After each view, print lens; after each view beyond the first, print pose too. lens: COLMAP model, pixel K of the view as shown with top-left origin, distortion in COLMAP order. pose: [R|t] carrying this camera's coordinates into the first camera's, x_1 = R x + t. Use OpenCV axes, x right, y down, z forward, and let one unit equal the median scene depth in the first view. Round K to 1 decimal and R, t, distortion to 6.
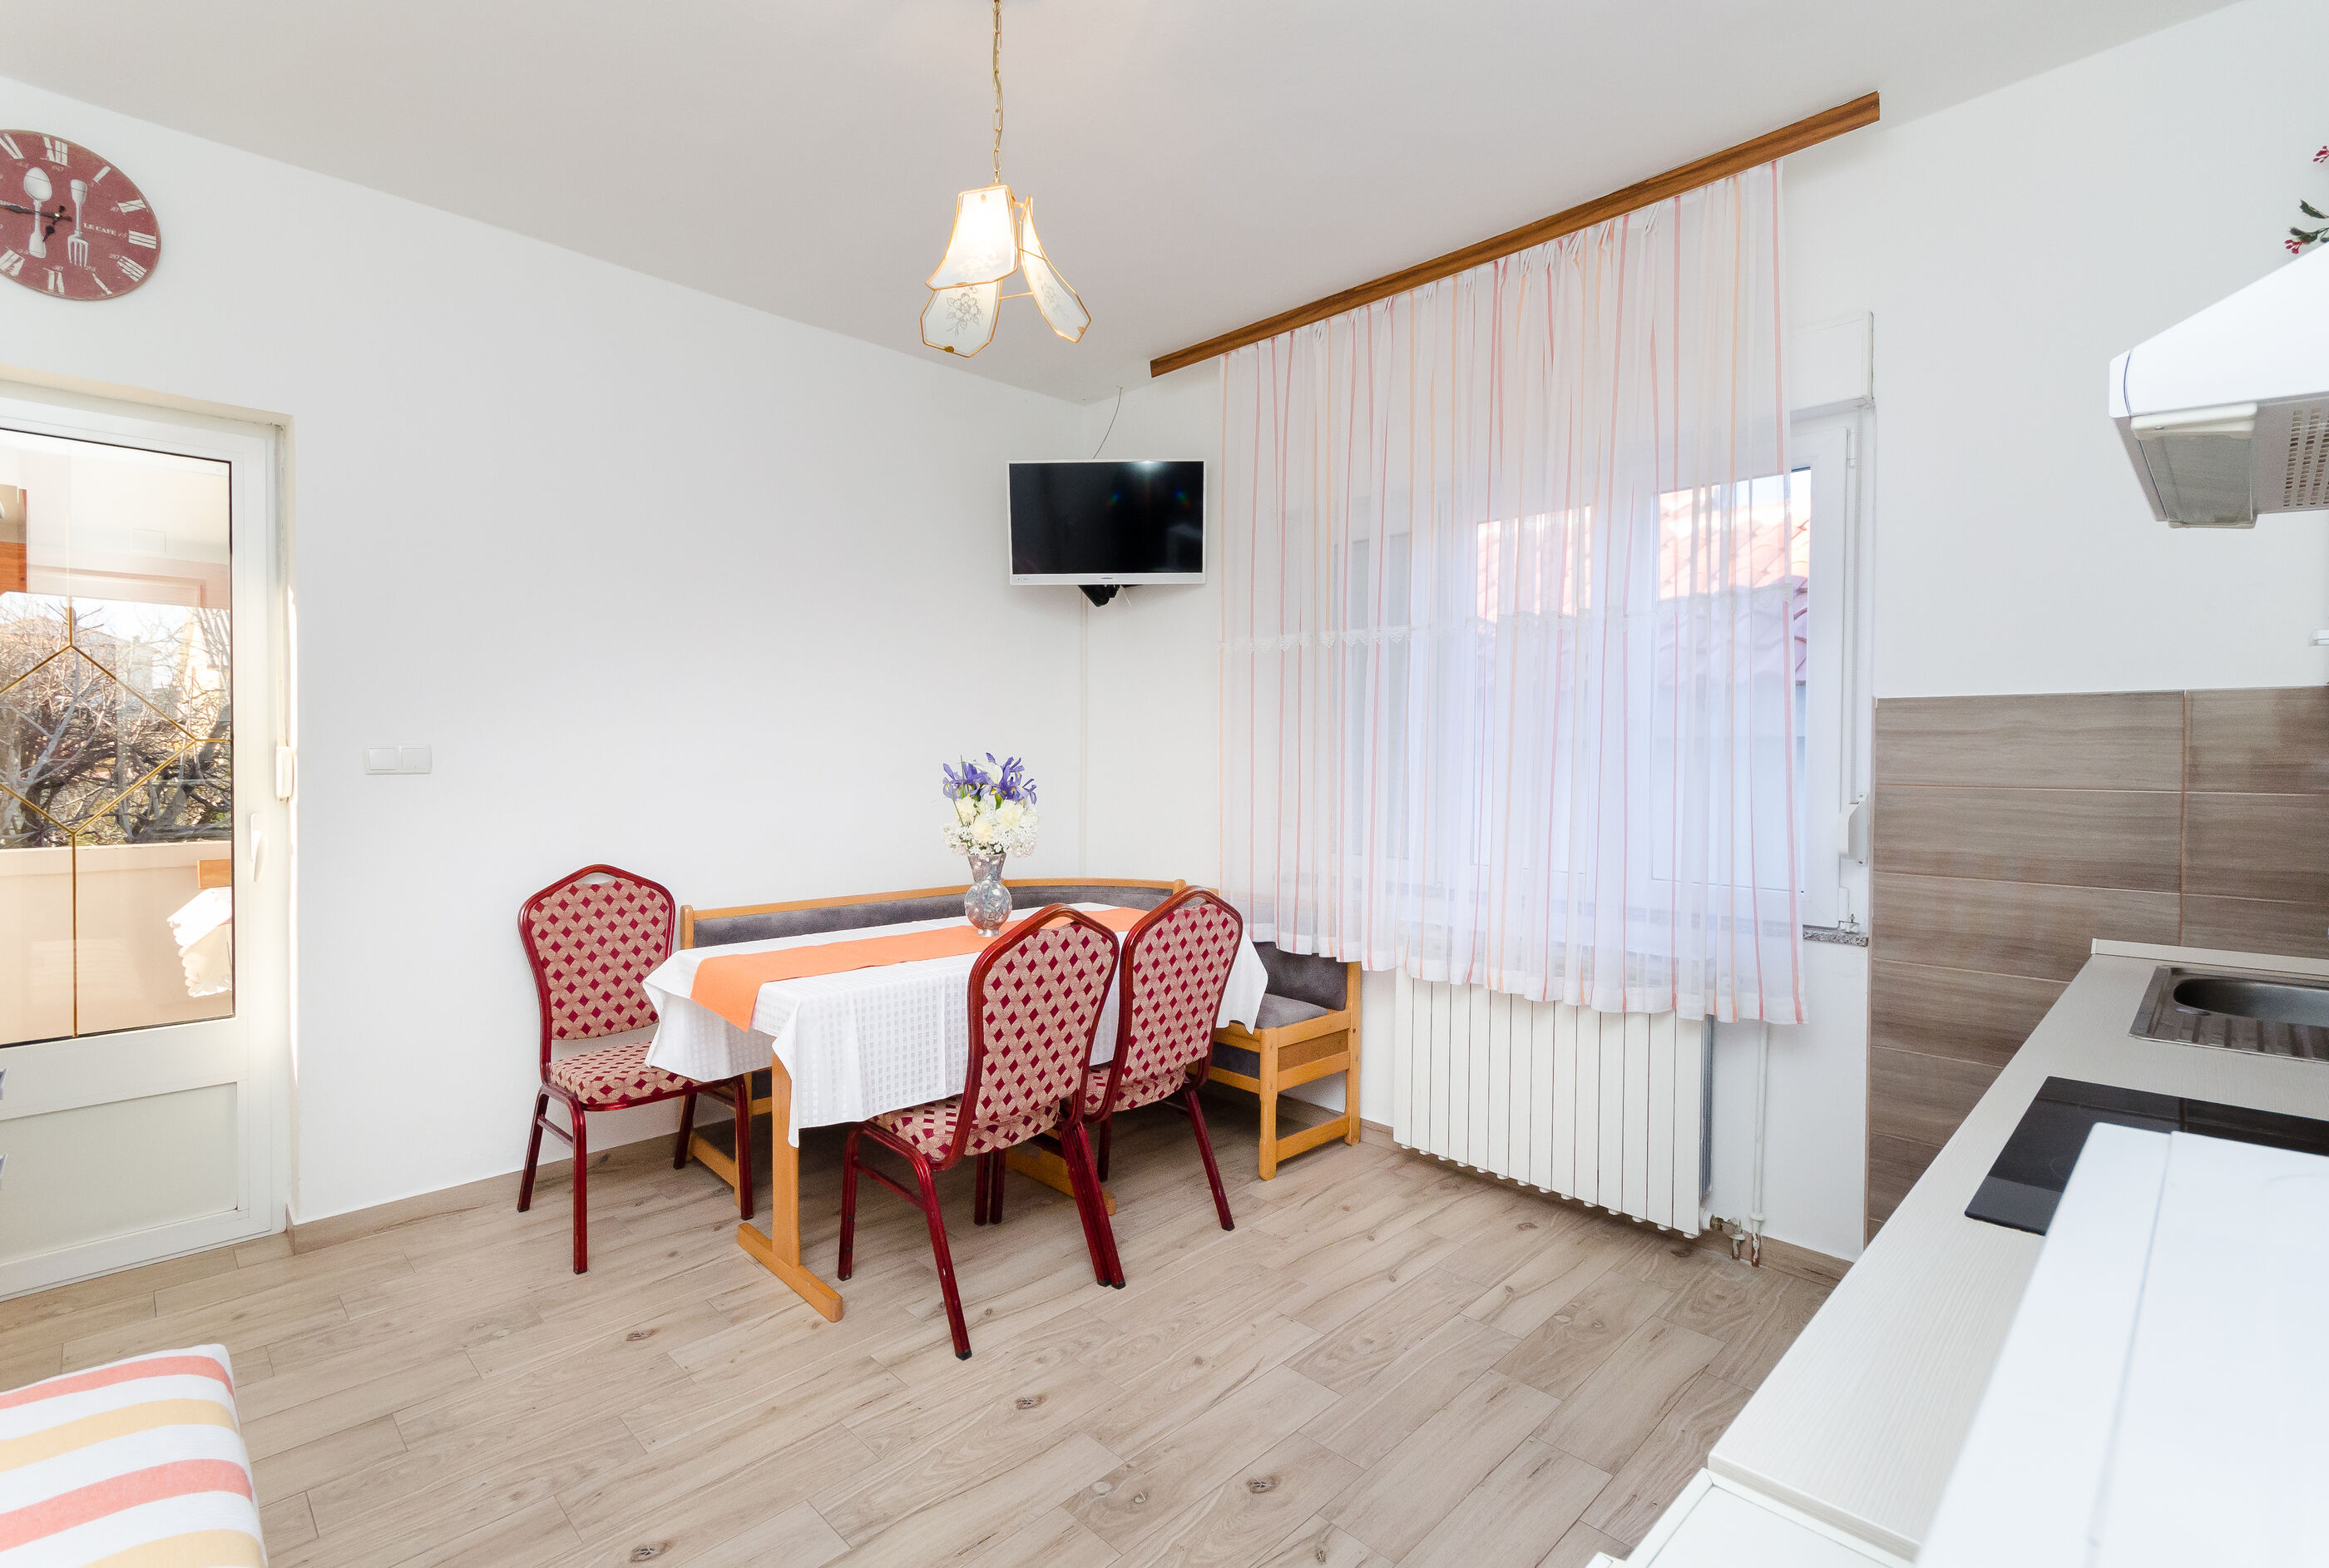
lens RADIAL K [[1044.1, 0, 1155.4], [0, 1044.1, 769.5], [0, 0, 1]] dist [0.000815, -0.000002]
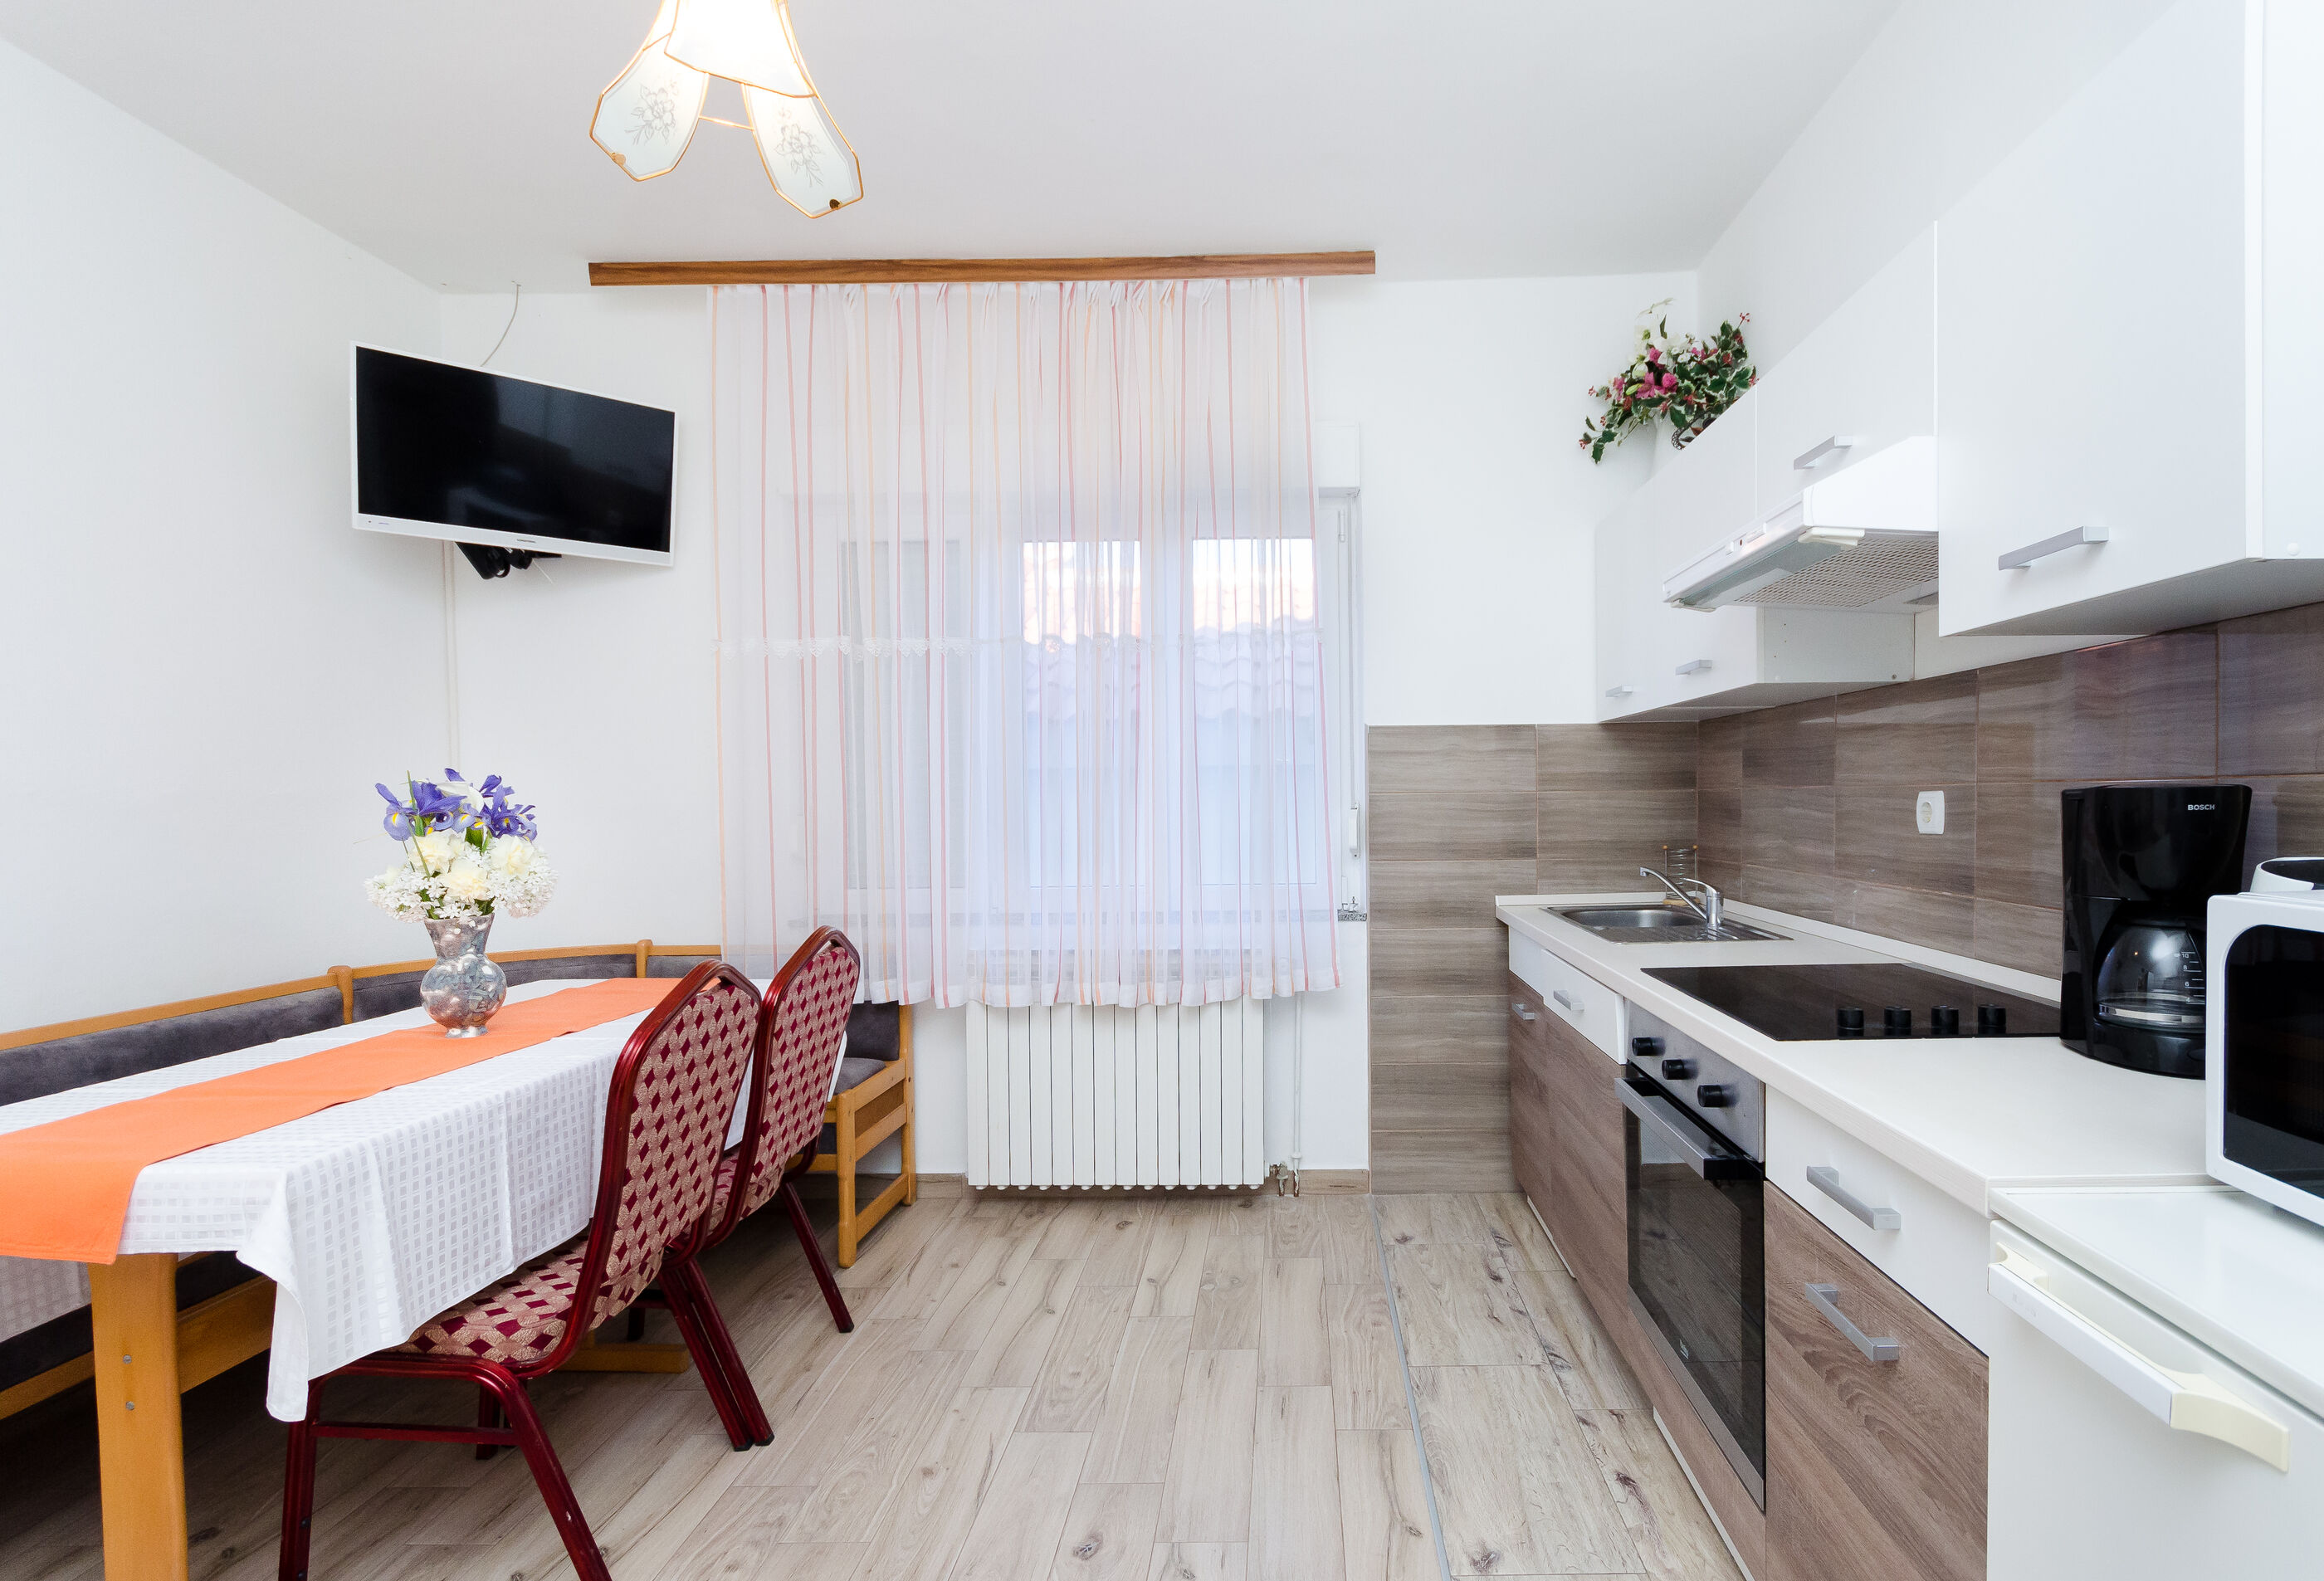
lens RADIAL K [[1066.6, 0, 1239.7], [0, 1066.6, 826.9], [0, 0, 1]] dist [-0.005459, 0.001385]
pose [[0.707977, -0.030260, 0.705587, -0.330682], [0.027234, 0.999508, 0.015539, 0.029287], [-0.705710, 0.008215, 0.708453, 0.176032]]
